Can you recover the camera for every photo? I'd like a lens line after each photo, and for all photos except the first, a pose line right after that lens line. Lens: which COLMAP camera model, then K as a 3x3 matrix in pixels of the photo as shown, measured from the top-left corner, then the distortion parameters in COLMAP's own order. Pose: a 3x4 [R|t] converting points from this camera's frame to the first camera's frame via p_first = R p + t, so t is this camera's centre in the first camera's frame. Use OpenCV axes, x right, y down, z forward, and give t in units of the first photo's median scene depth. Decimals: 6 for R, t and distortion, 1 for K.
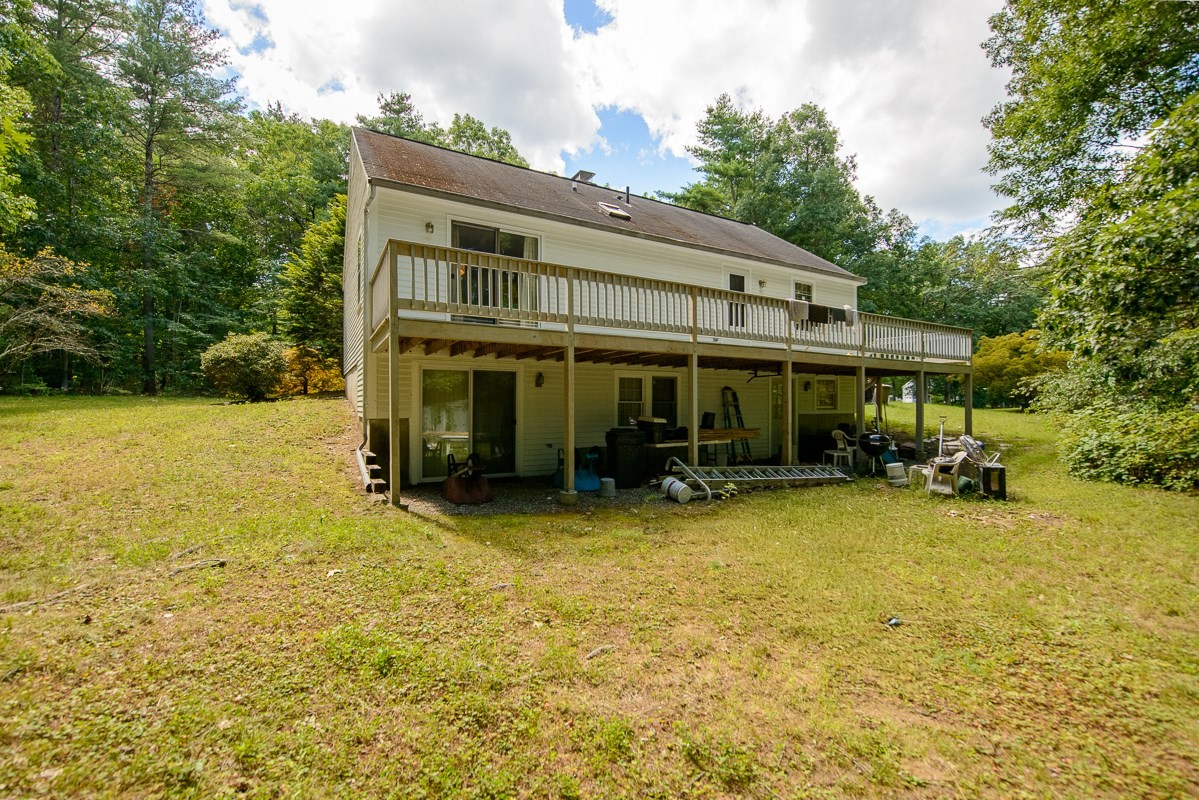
lens RADIAL K [[501.7, 0, 599.5], [0, 501.7, 400.0], [0, 0, 1]] dist [-0.031090, -0.000054]
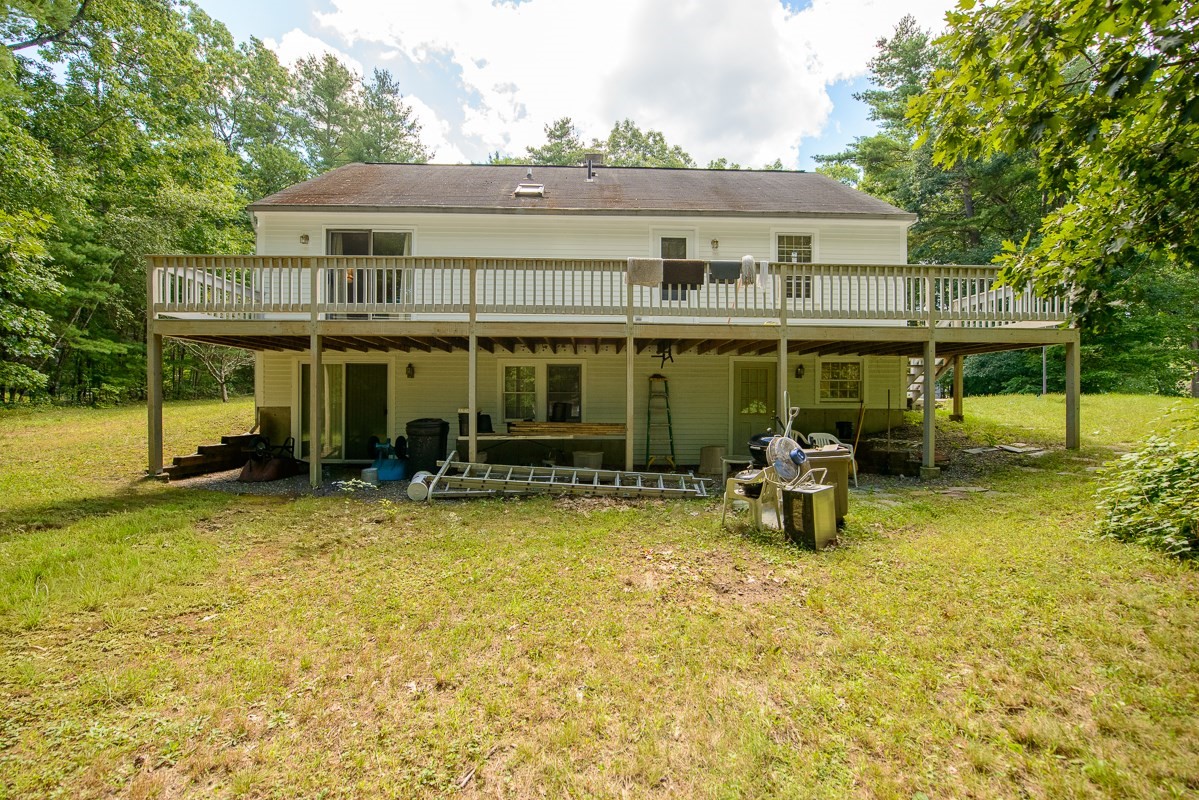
lens RADIAL K [[485.5, 0, 596.0], [0, 485.5, 392.5], [0, 0, 1]] dist [-0.009719, -0.000168]
pose [[0.885435, -0.005253, -0.464734, 0.557545], [0.001162, 0.999958, -0.009088, 0.011488], [0.464763, 0.007507, 0.885403, 0.249456]]
